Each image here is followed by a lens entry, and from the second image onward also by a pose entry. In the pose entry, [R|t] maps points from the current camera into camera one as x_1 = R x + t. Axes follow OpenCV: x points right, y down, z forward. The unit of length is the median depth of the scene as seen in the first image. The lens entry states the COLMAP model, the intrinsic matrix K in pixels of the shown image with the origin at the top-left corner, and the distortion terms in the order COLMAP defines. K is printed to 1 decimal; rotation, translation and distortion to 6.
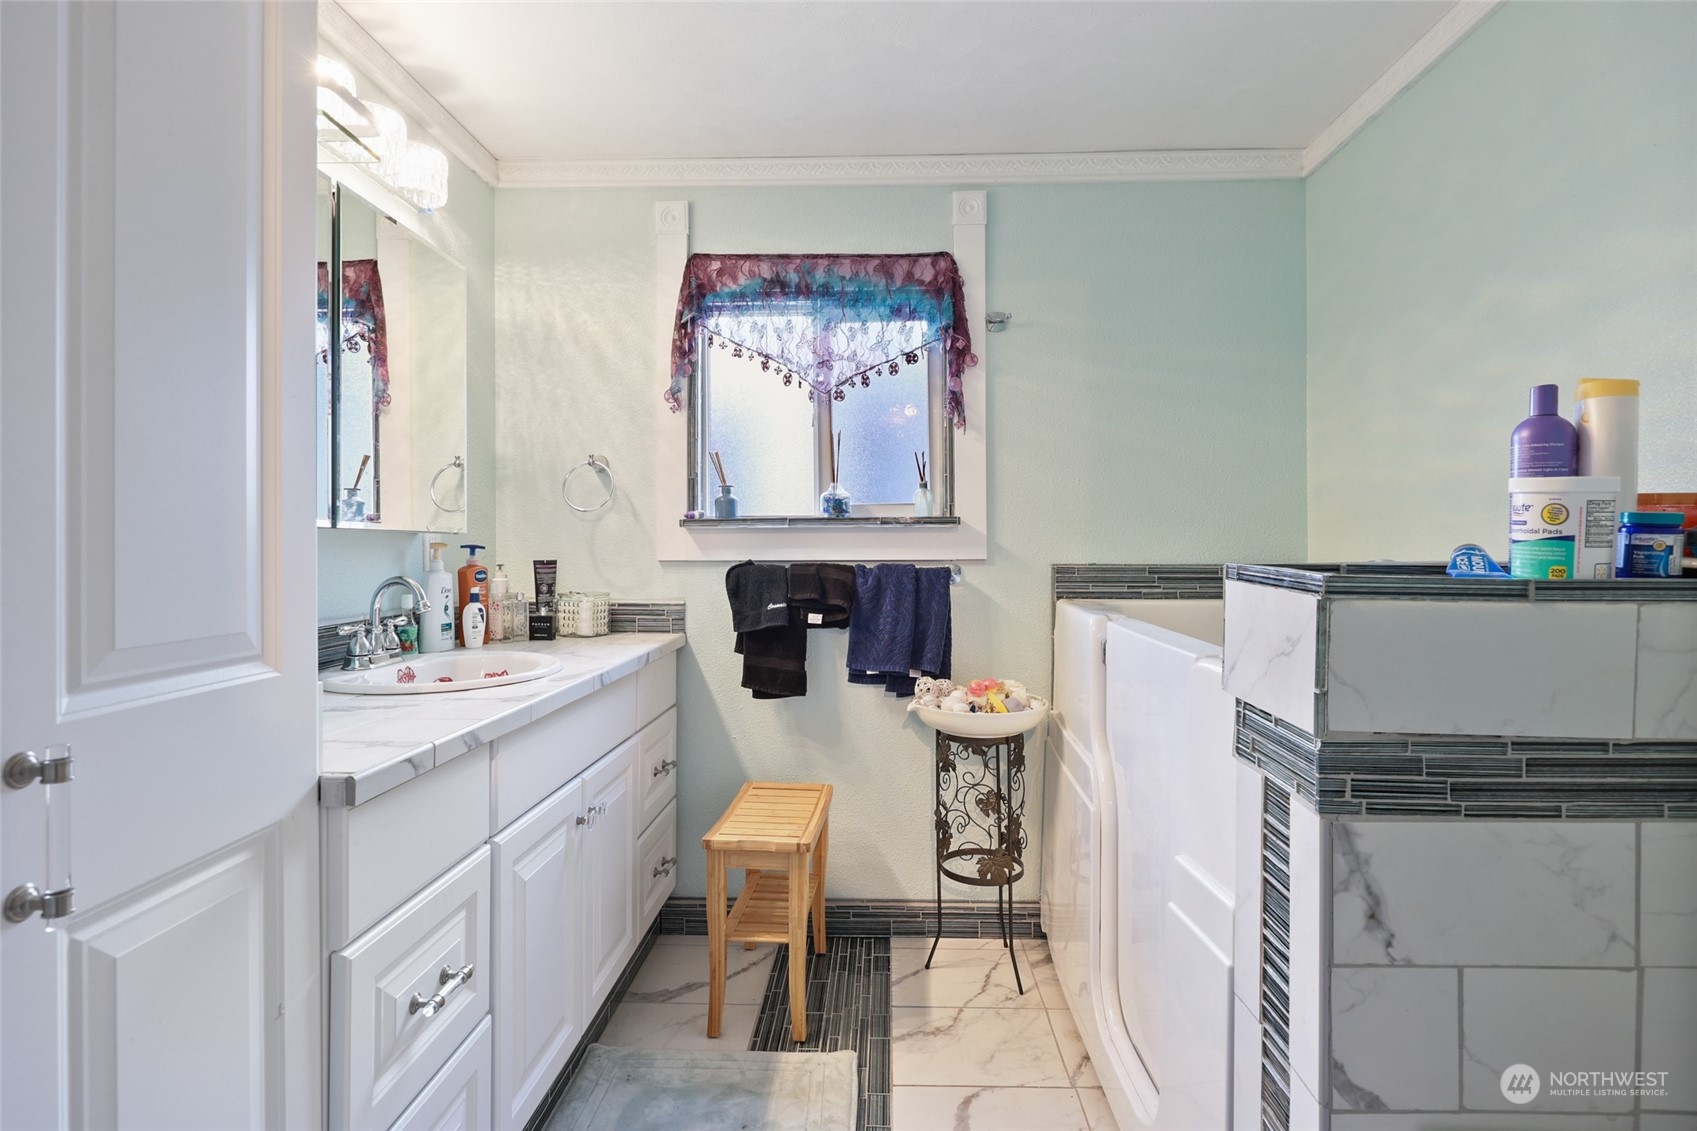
lens RADIAL K [[882.7, 0, 848.5], [0, 882.7, 565.5], [0, 0, 1]] dist [0.000459, 0.000039]
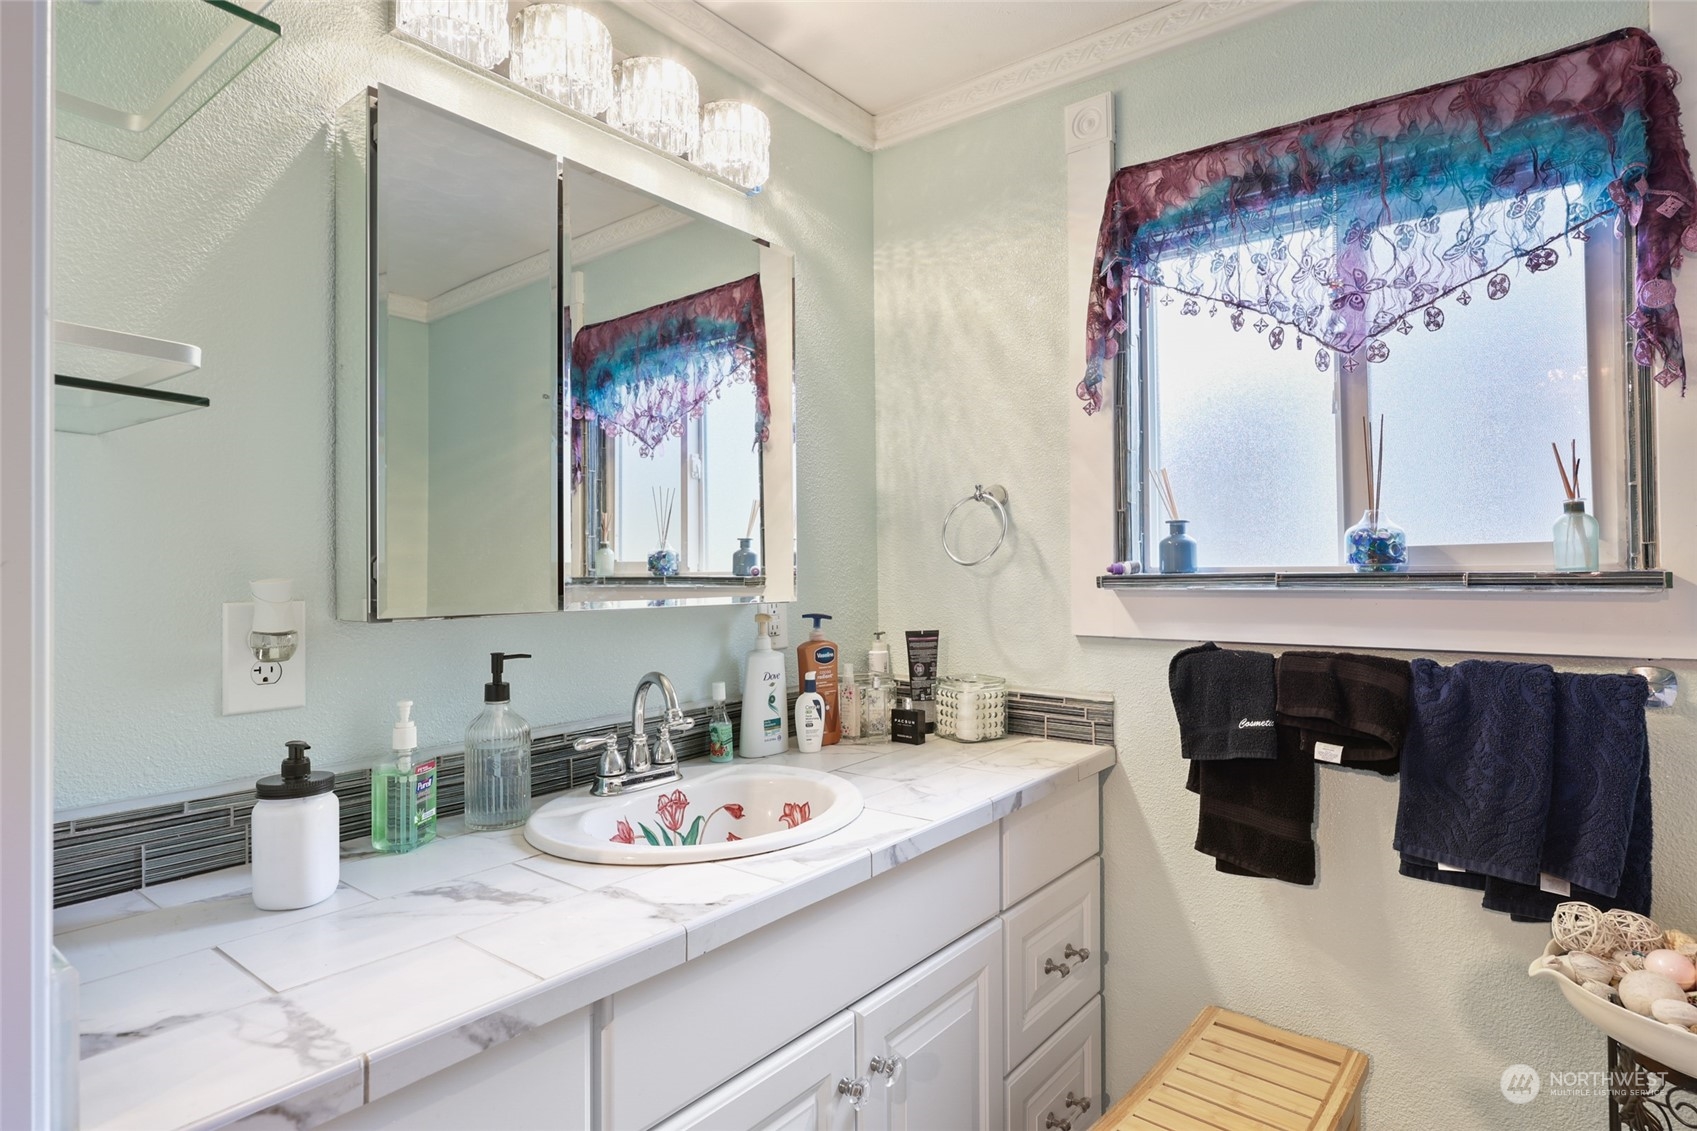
lens RADIAL K [[910.9, 0, 848.5], [0, 910.9, 565.5], [0, 0, 1]] dist [0.001221, 0.001199]
pose [[0.812882, -0.006805, -0.582389, 0.052013], [-0.004557, 0.999827, -0.018043, -0.046774], [0.582411, 0.017321, 0.812710, 0.342023]]
